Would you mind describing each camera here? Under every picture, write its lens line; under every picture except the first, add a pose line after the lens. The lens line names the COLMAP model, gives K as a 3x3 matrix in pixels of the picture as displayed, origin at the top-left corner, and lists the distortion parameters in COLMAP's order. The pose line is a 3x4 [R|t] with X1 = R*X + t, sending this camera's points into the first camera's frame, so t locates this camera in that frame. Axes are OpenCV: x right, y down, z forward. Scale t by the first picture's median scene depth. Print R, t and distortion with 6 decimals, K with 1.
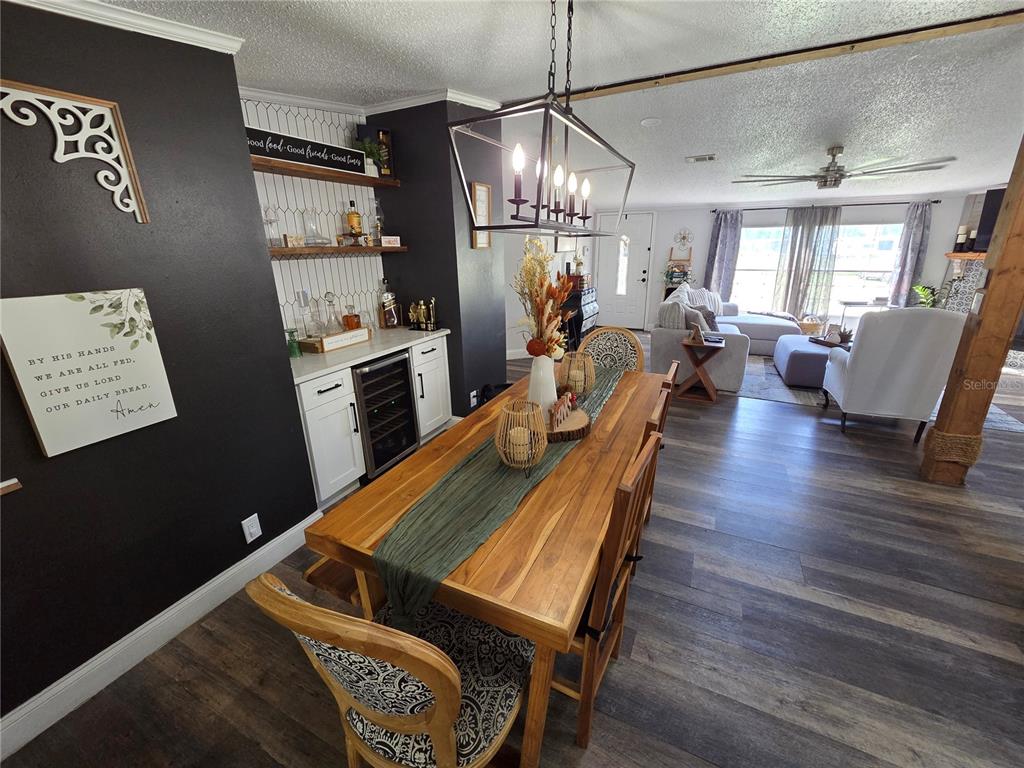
lens RADIAL K [[414.2, 0, 512.0], [0, 414.2, 384.0], [0, 0, 1]] dist [0.001597, -0.003078]
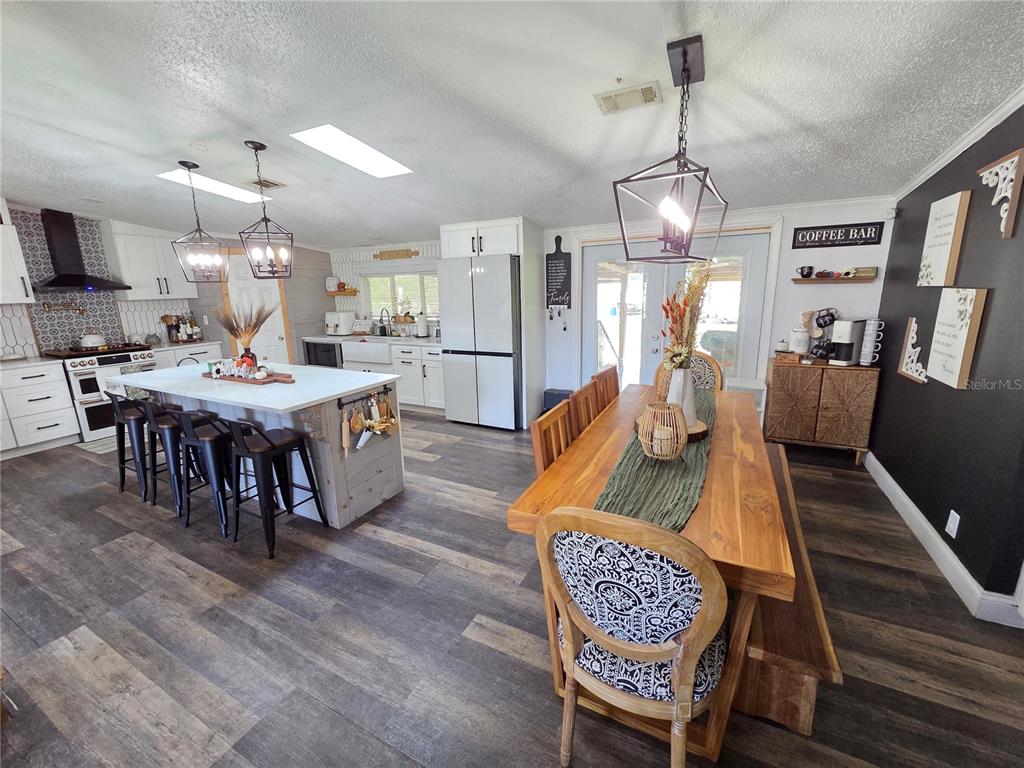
lens RADIAL K [[414.2, 0, 512.0], [0, 414.2, 384.0], [0, 0, 1]] dist [0.001597, -0.003078]
pose [[-0.998862, 0.042963, 0.020723, 0.451364], [0.047468, 0.852488, 0.520587, -0.559349], [0.004700, 0.520978, -0.853557, 1.740973]]
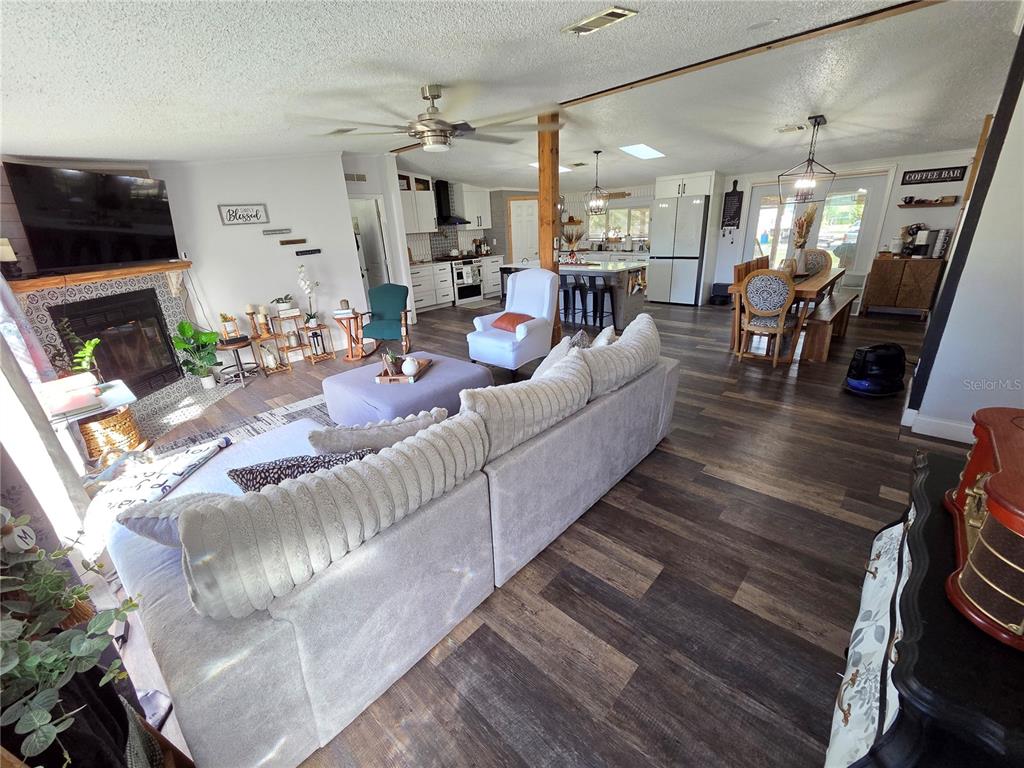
lens RADIAL K [[414.2, 0, 512.0], [0, 414.2, 384.0], [0, 0, 1]] dist [0.001597, -0.003078]
pose [[-0.954698, -0.038376, 0.295093, 0.920429], [0.158833, 0.772865, 0.614371, -1.185804], [-0.251644, 0.633409, -0.731757, 3.543840]]
